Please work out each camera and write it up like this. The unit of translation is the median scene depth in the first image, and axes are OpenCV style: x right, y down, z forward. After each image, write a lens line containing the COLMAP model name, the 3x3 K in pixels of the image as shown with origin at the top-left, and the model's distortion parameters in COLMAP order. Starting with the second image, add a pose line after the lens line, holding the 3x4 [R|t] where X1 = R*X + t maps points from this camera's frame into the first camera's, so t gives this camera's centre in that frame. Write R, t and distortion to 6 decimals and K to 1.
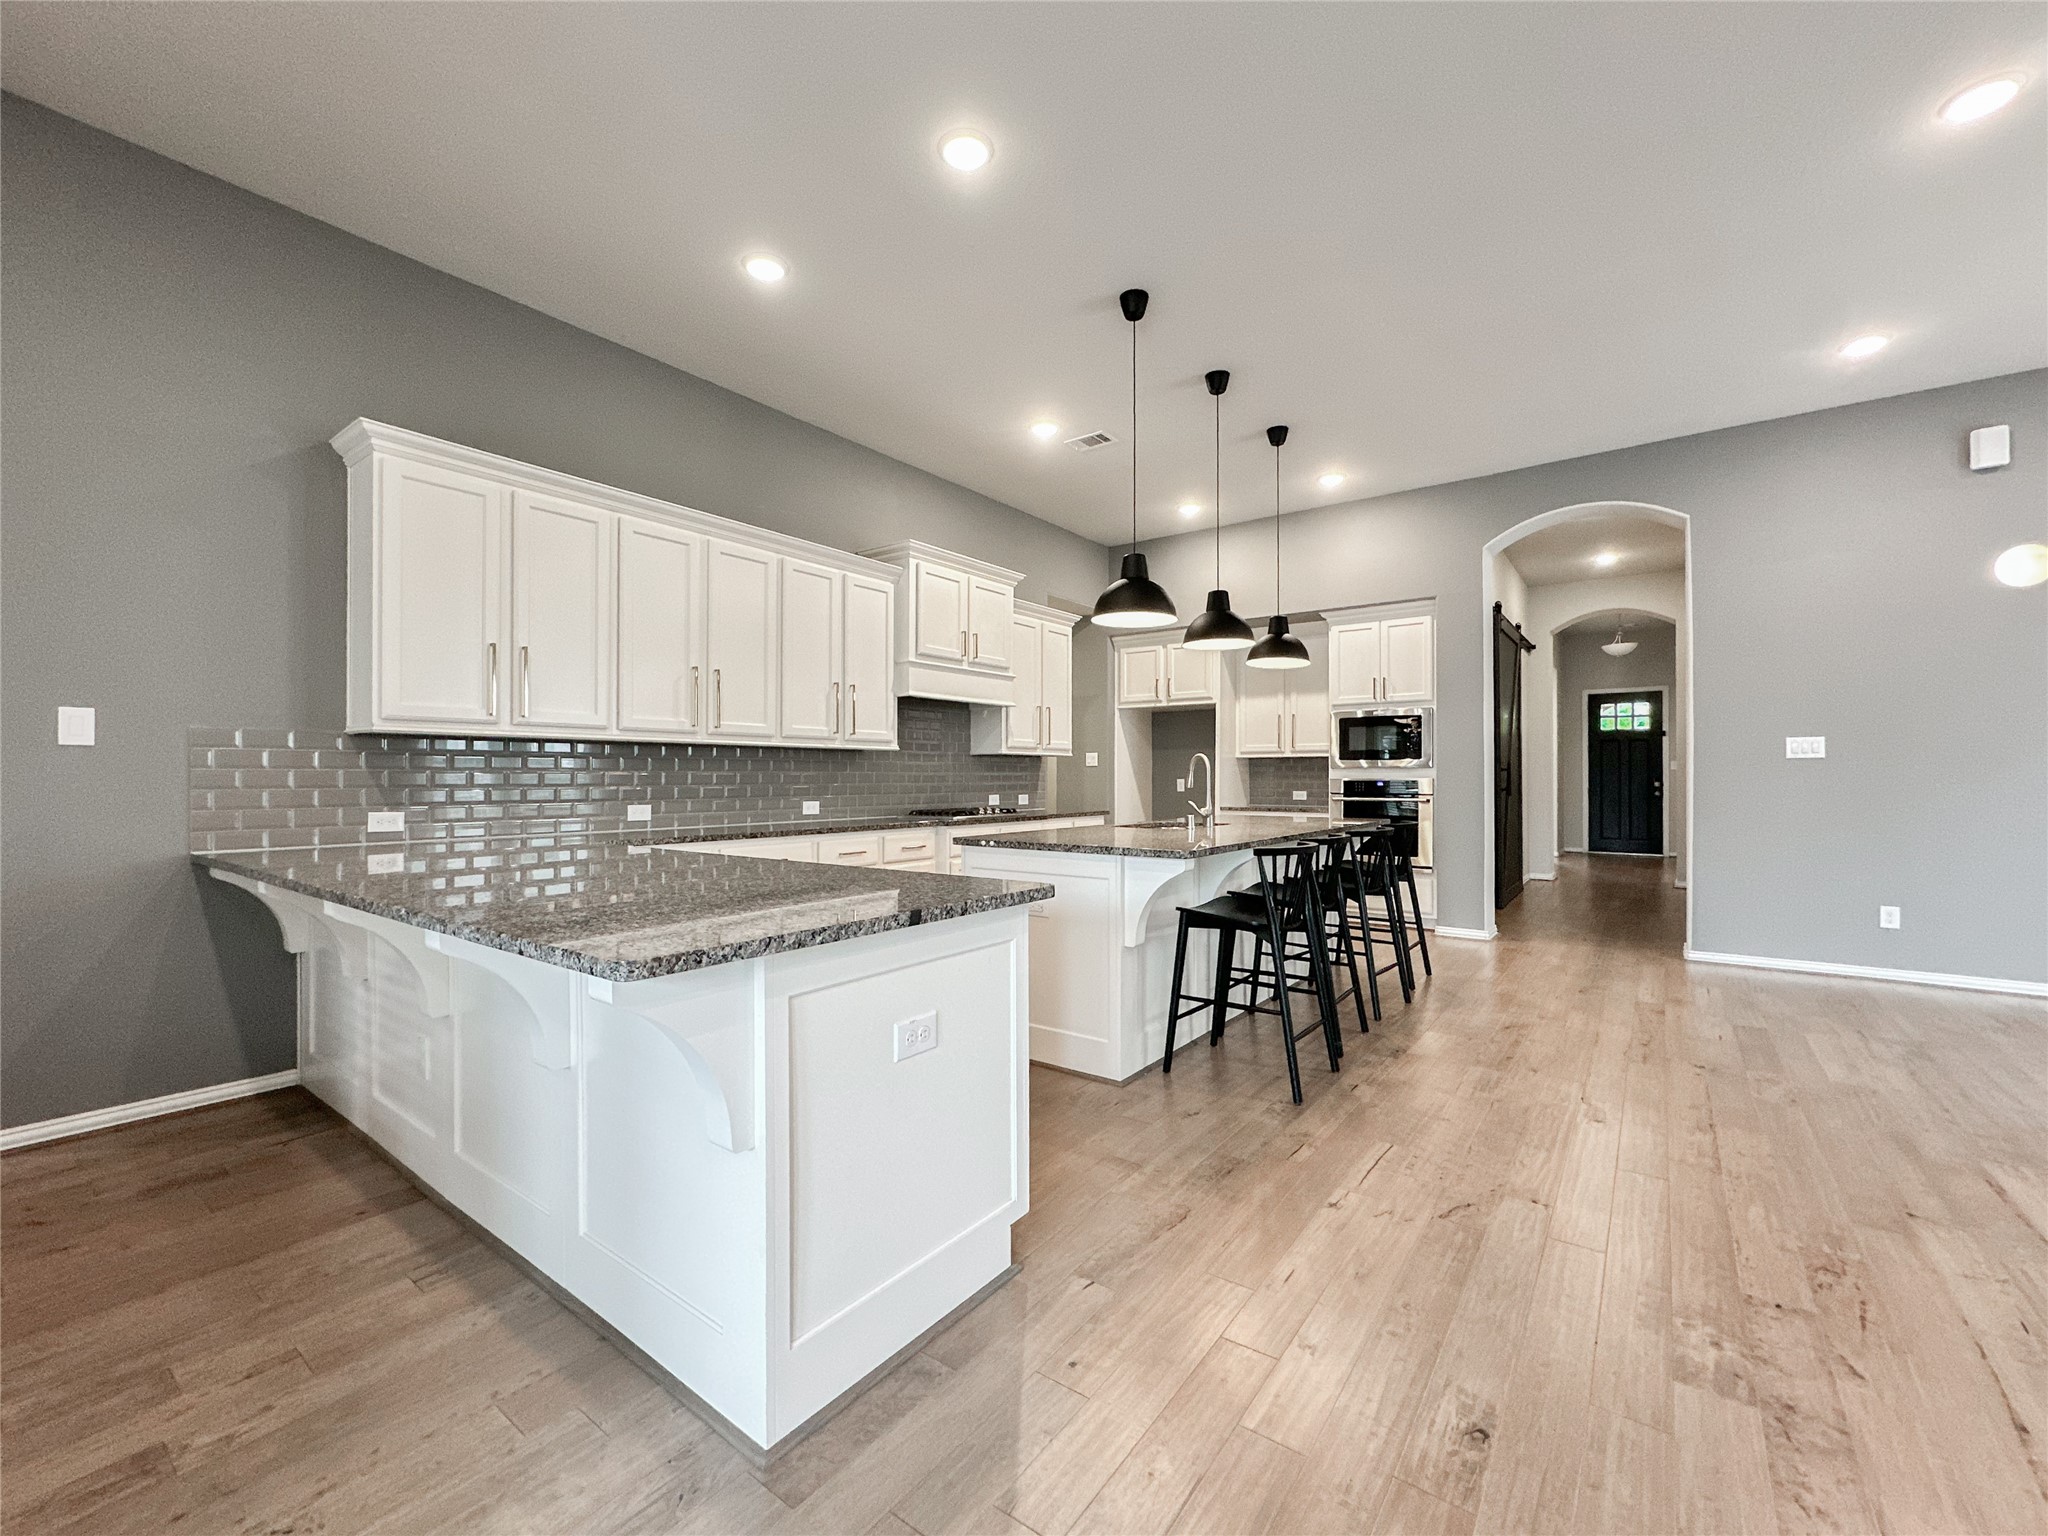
lens RADIAL K [[837.1, 0, 1029.8], [0, 837.1, 768.4], [0, 0, 1]] dist [-0.011637, 0.001776]
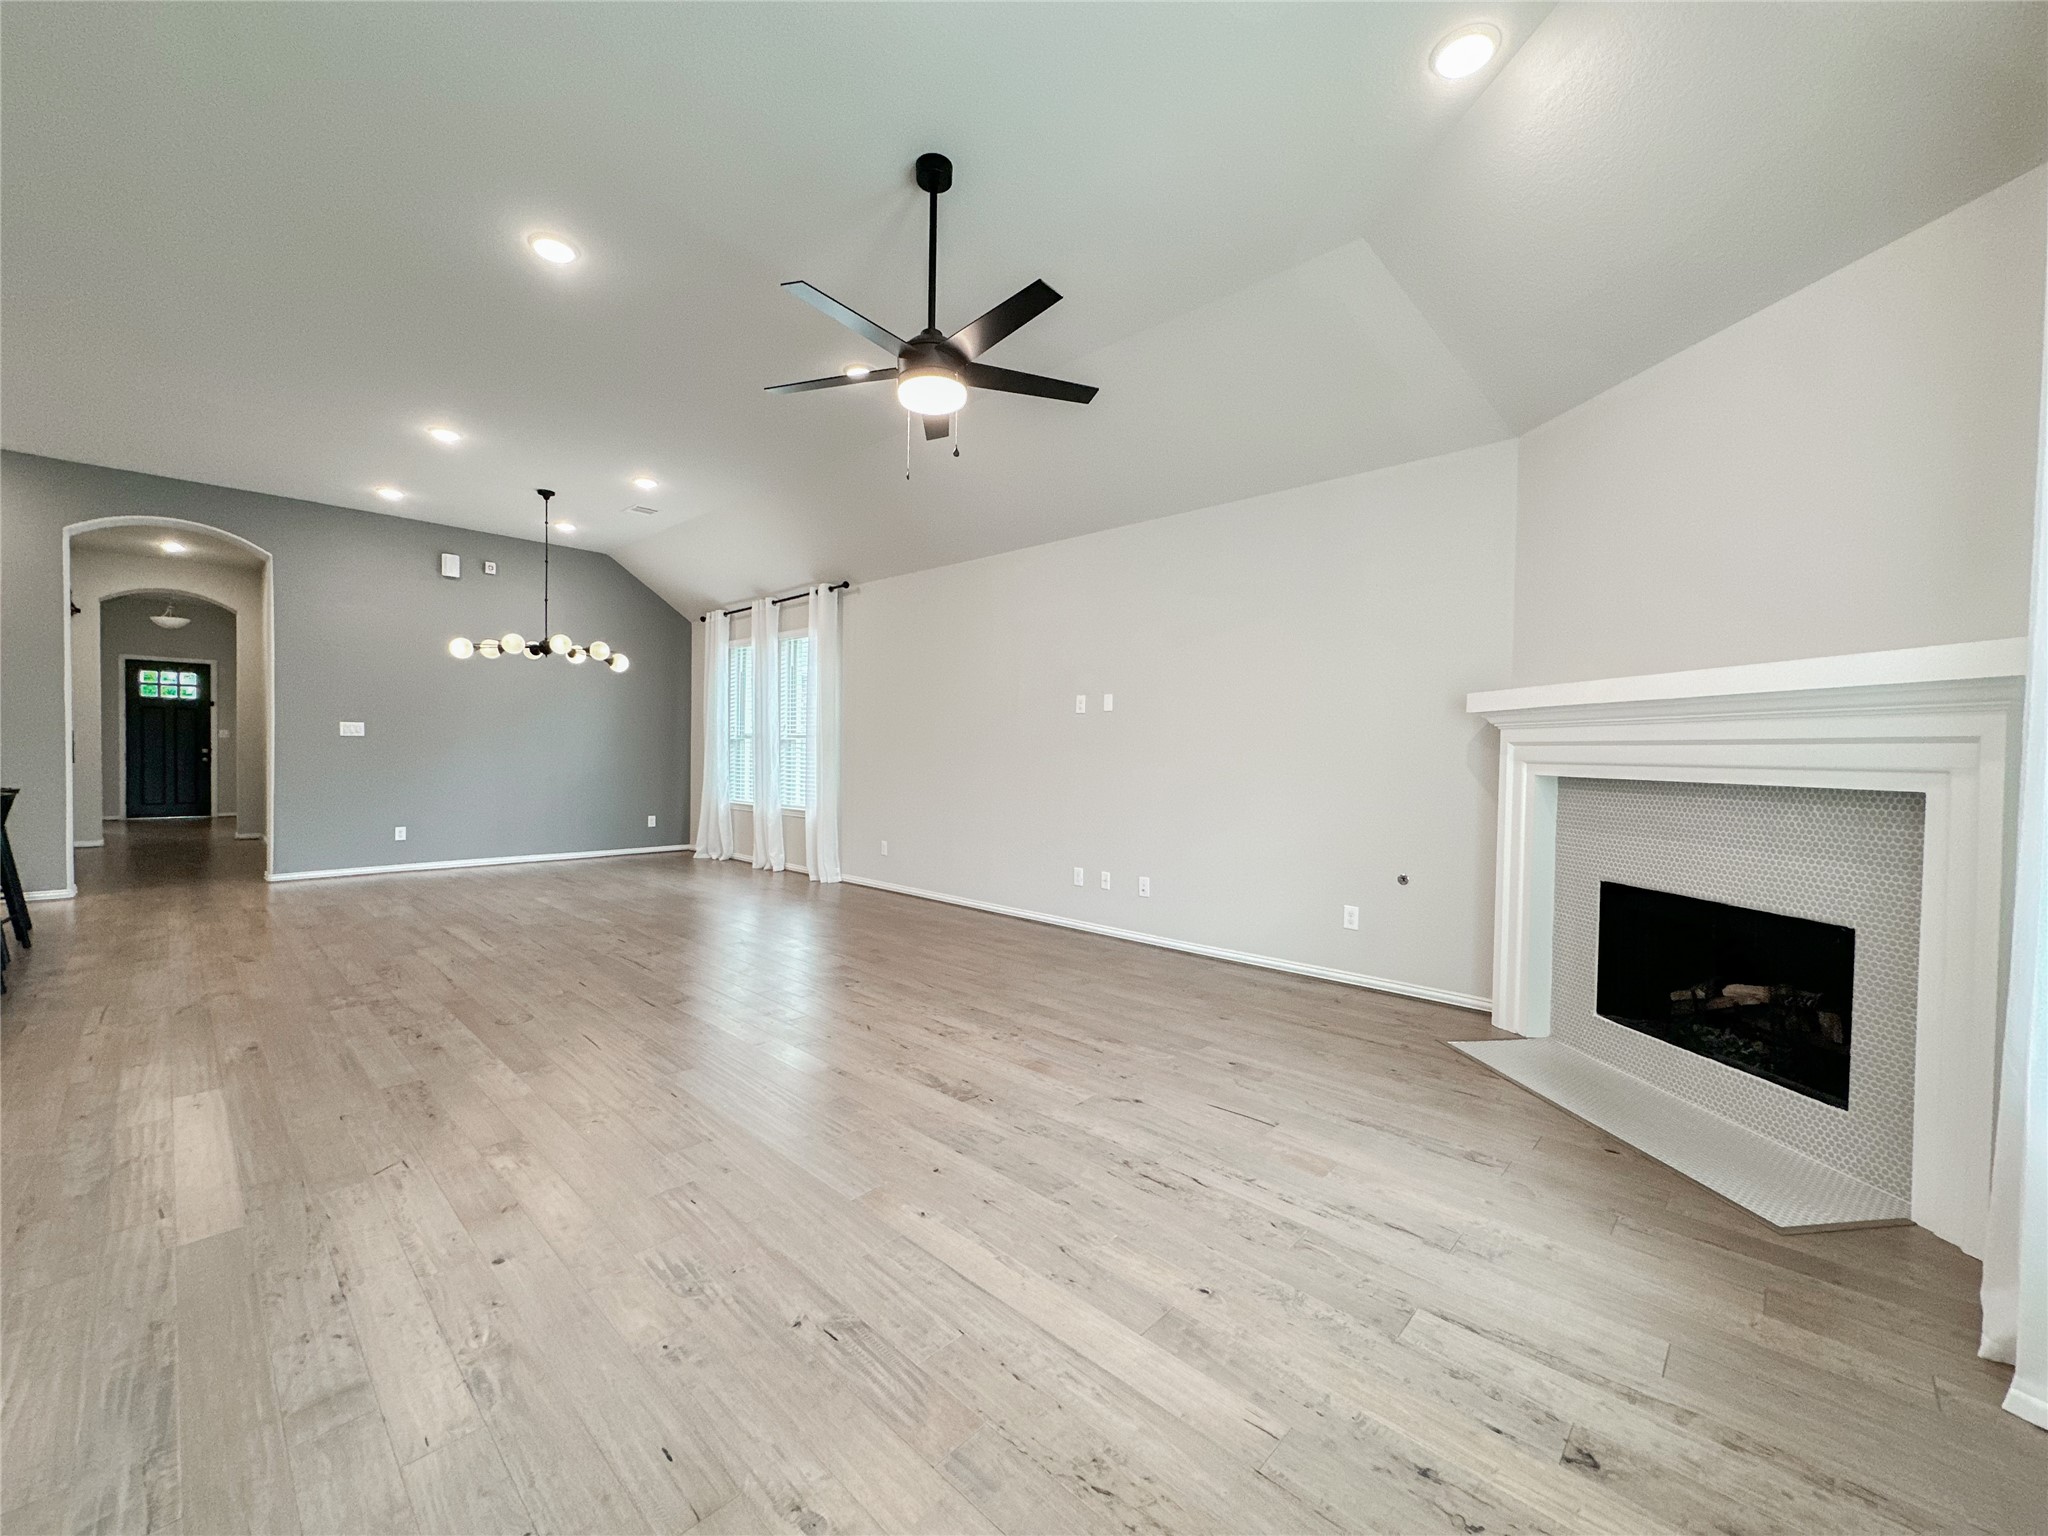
lens RADIAL K [[814.1, 0, 1012.7], [0, 814.1, 766.2], [0, 0, 1]] dist [-0.001322, 0.000092]
pose [[0.113909, -0.018715, 0.993315, -0.393859], [-0.021711, 0.999537, 0.021322, -0.014152], [-0.993254, -0.023994, 0.113450, -0.359895]]
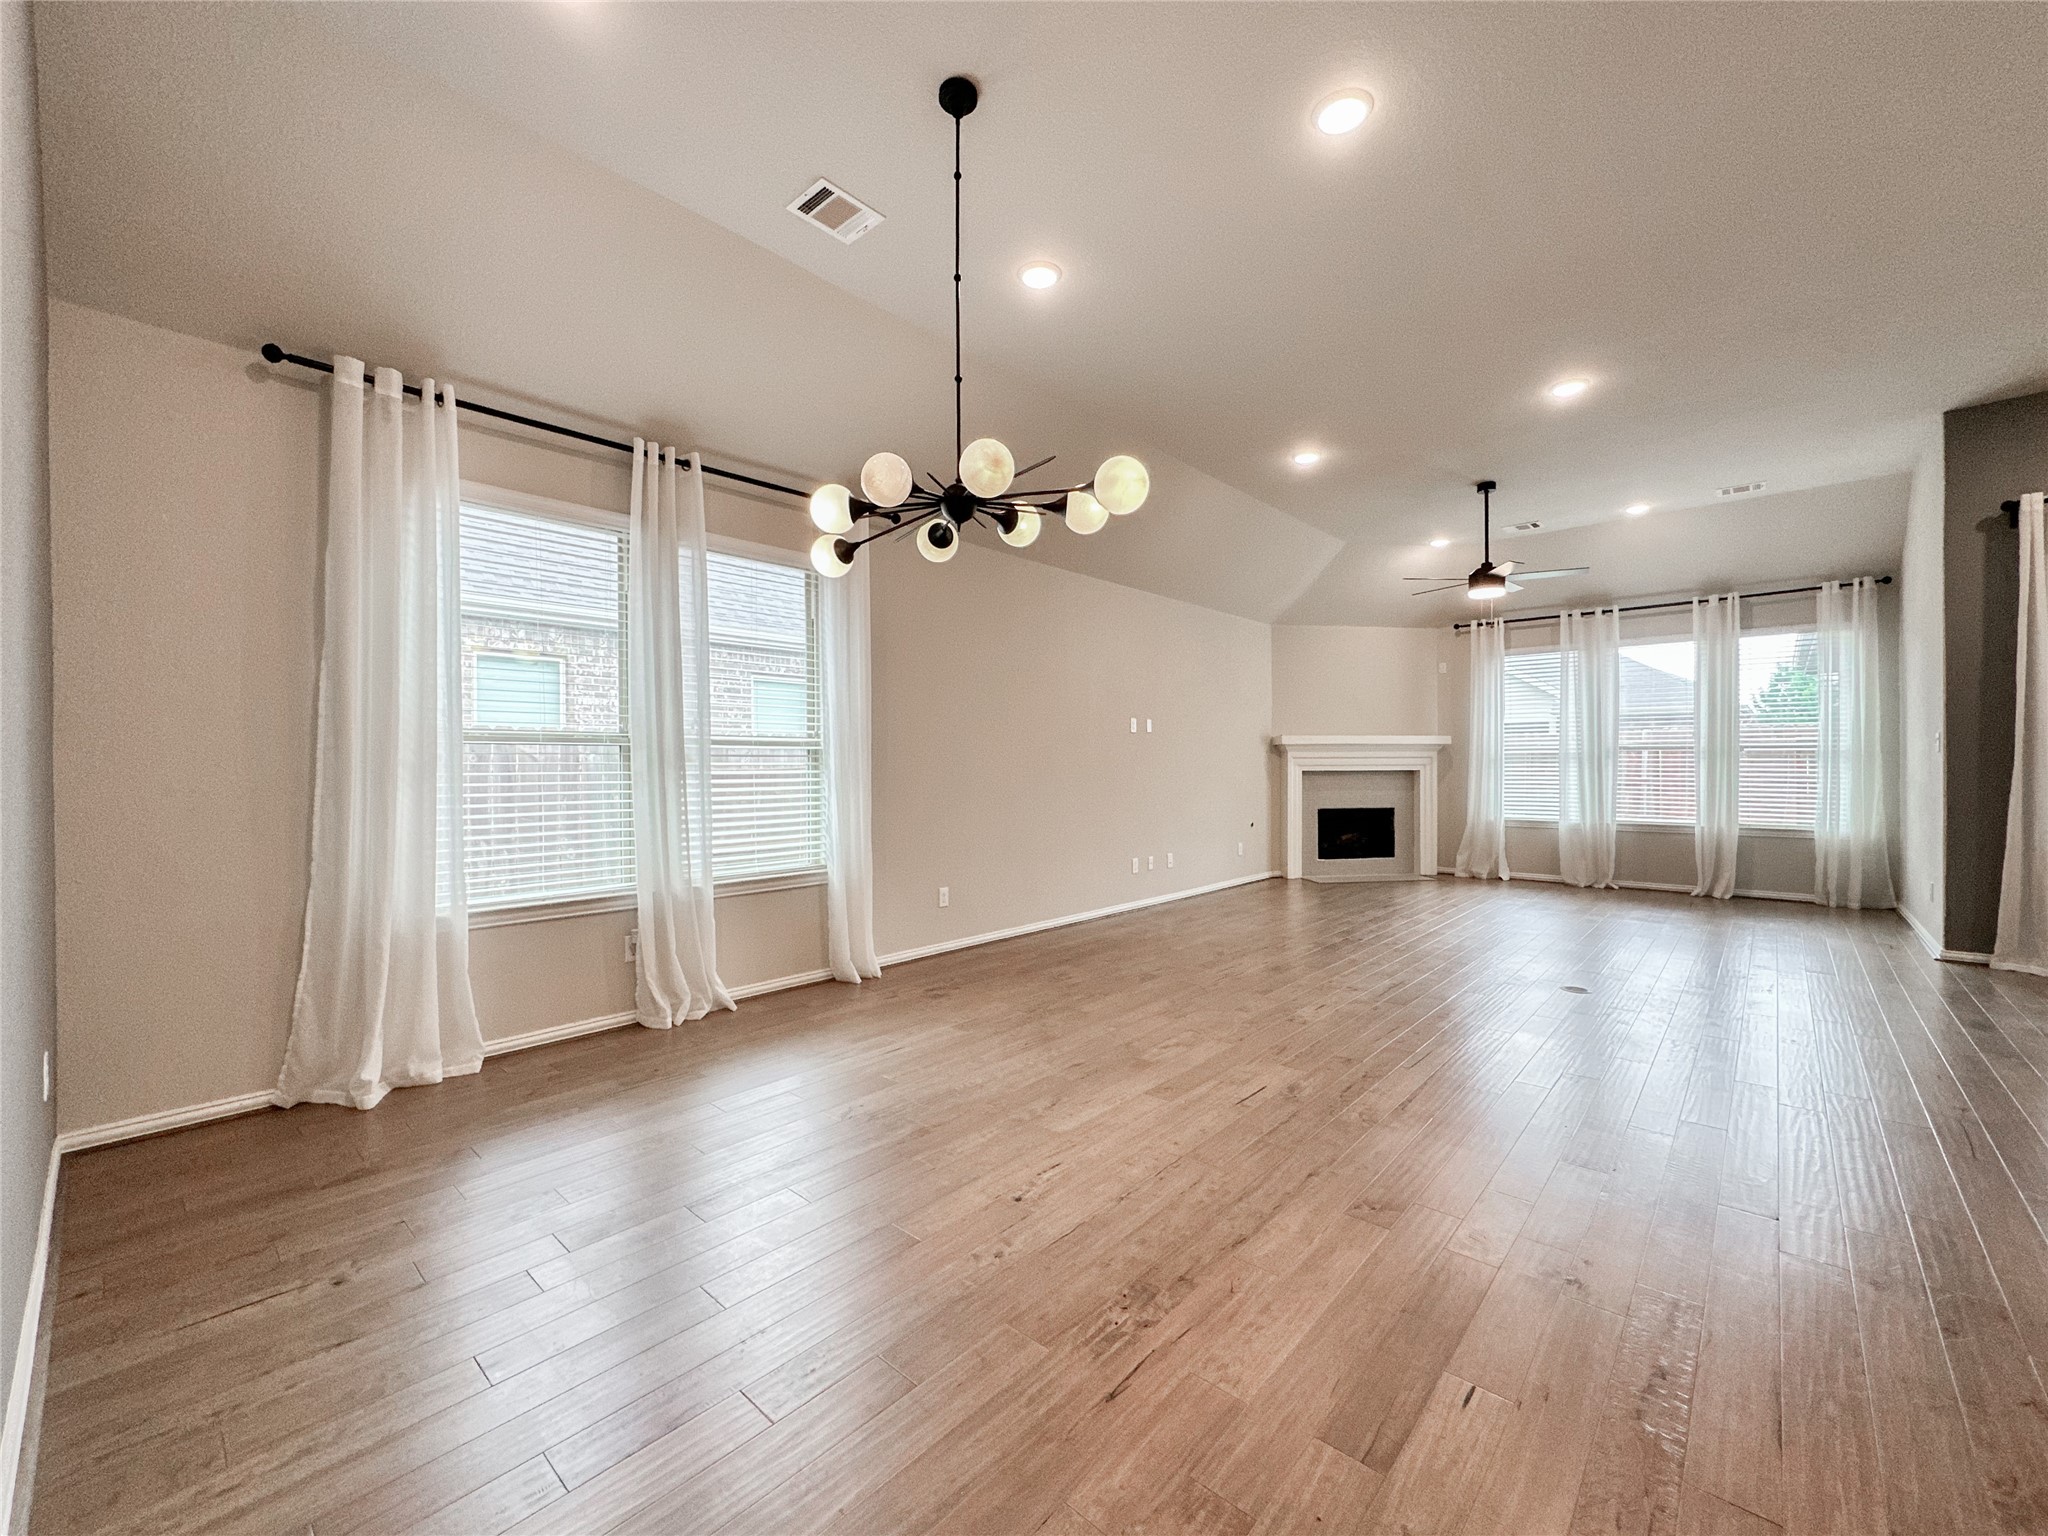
lens RADIAL K [[837.1, 0, 998.6], [0, 837.1, 762.1], [0, 0, 1]] dist [-0.011637, 0.001776]
pose [[-0.991080, 0.005227, 0.133168, 0.690221], [0.003079, 0.999862, -0.016325, 0.006536], [-0.133235, -0.015769, -0.990959, 1.058859]]
